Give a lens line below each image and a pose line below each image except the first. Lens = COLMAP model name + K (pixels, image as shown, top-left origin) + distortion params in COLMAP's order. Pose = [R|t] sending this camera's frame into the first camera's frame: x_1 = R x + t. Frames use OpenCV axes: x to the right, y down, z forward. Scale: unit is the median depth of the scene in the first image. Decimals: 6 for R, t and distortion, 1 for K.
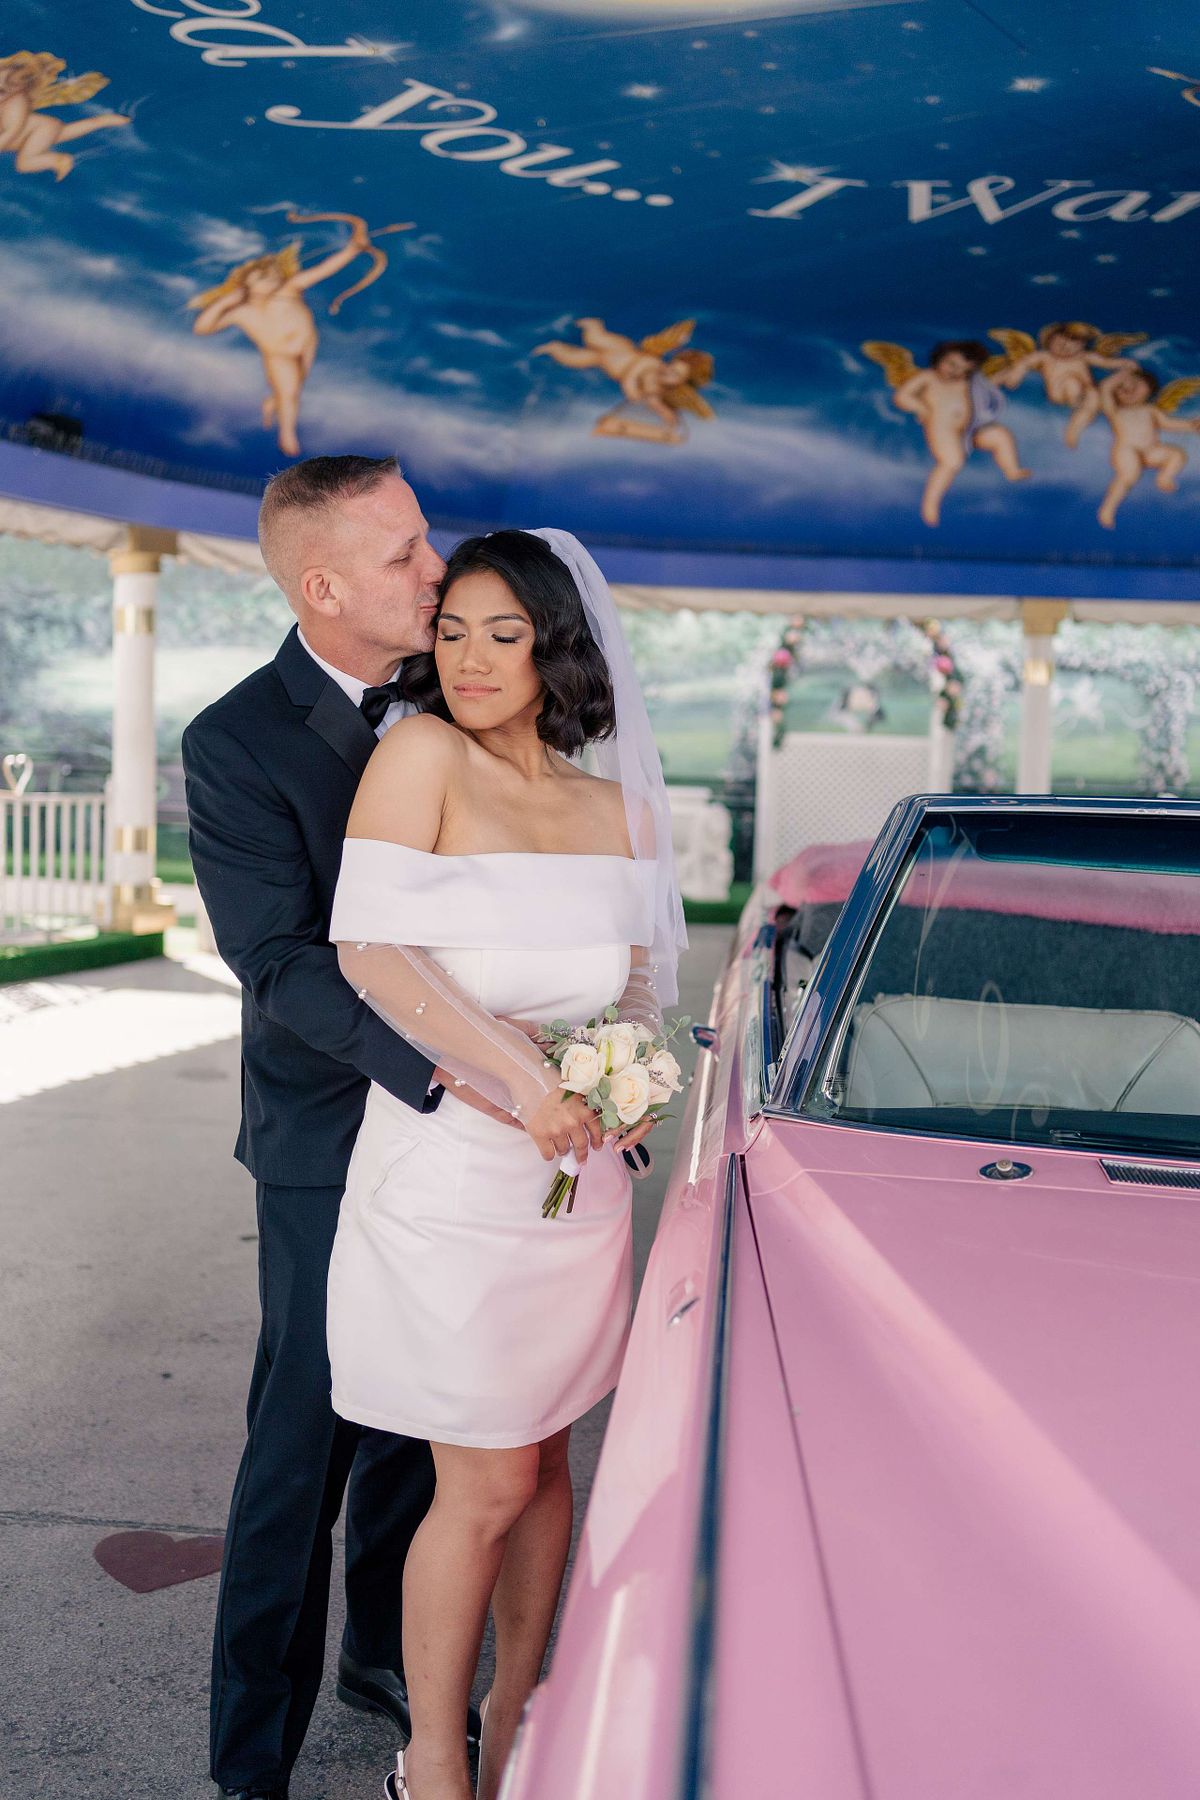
lens RADIAL K [[1855.6, 0, 503.5], [0, 1855.6, 881.7], [0, 0, 1]] dist [-0.004074, -0.022837]
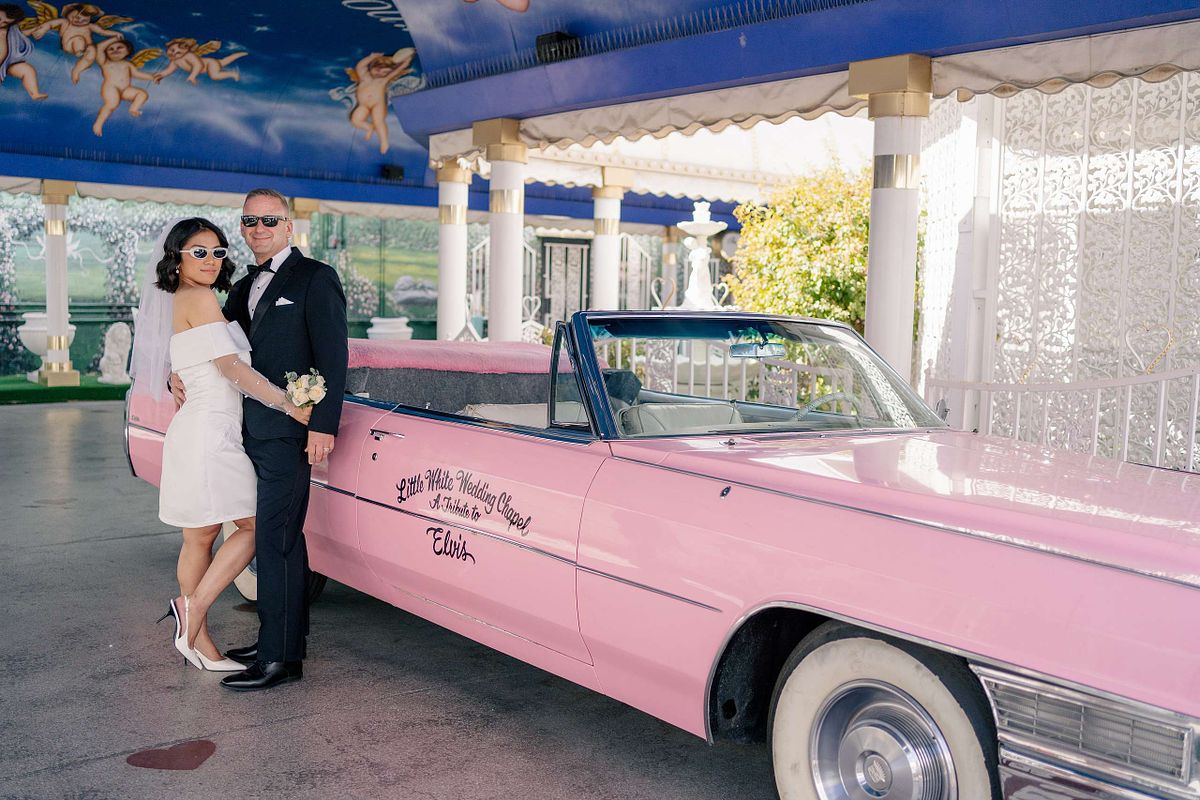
lens RADIAL K [[1237.1, 0, 620.0], [0, 1237.1, 400.7], [0, 0, 1]] dist [-0.004074, -0.022837]
pose [[0.672121, -0.079656, 0.736144, -0.169170], [0.055836, 0.996818, 0.056882, -0.003832], [-0.738333, 0.002872, 0.674430, -0.025064]]
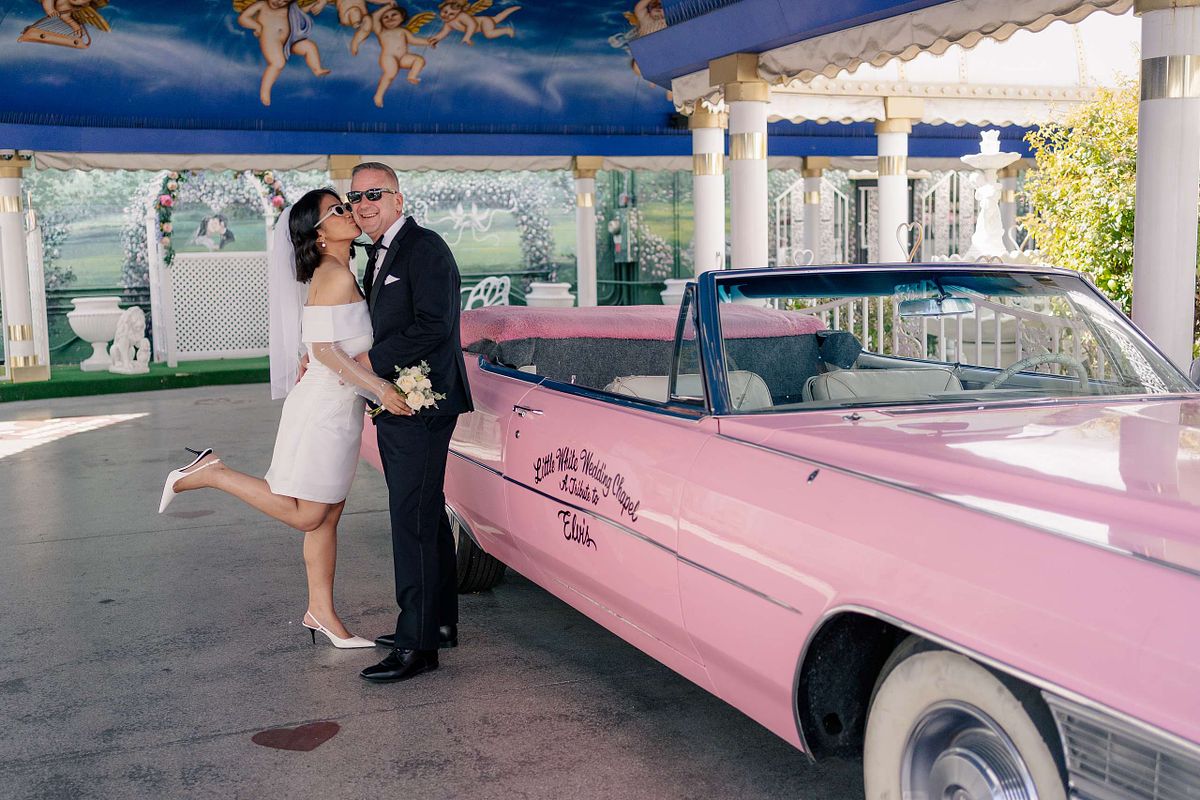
lens RADIAL K [[1336.6, 0, 559.5], [0, 1336.6, 434.1], [0, 0, 1]] dist [-0.012993, -0.029093]
pose [[0.864335, -0.122768, 0.487702, -0.126403], [0.092964, 0.992037, 0.084967, -0.001414], [-0.494250, -0.028101, 0.868865, -0.050881]]
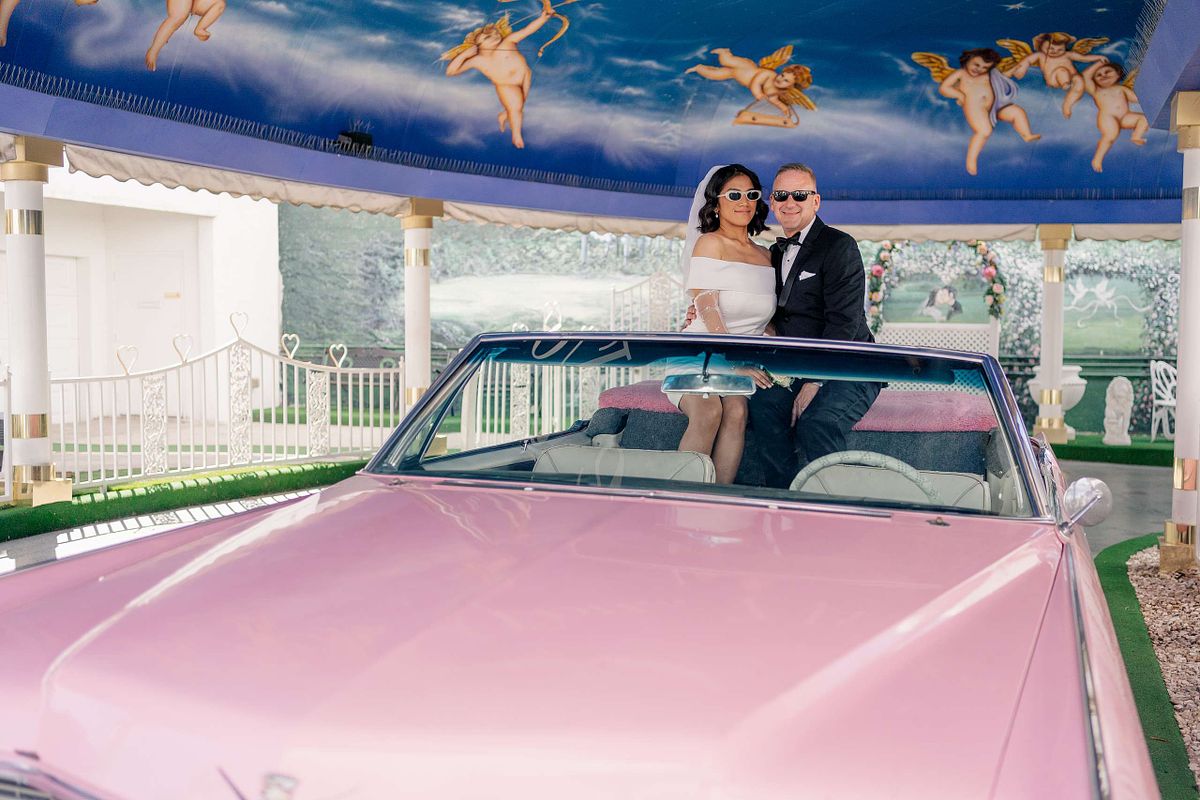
lens RADIAL K [[1336.6, 0, 559.5], [0, 1336.6, 434.1], [0, 0, 1]] dist [-0.012993, -0.029093]
pose [[0.983851, -0.007256, -0.178841, 0.104950], [0.006265, 0.999962, -0.006101, 0.014522], [0.178879, 0.004882, 0.983859, -0.082833]]
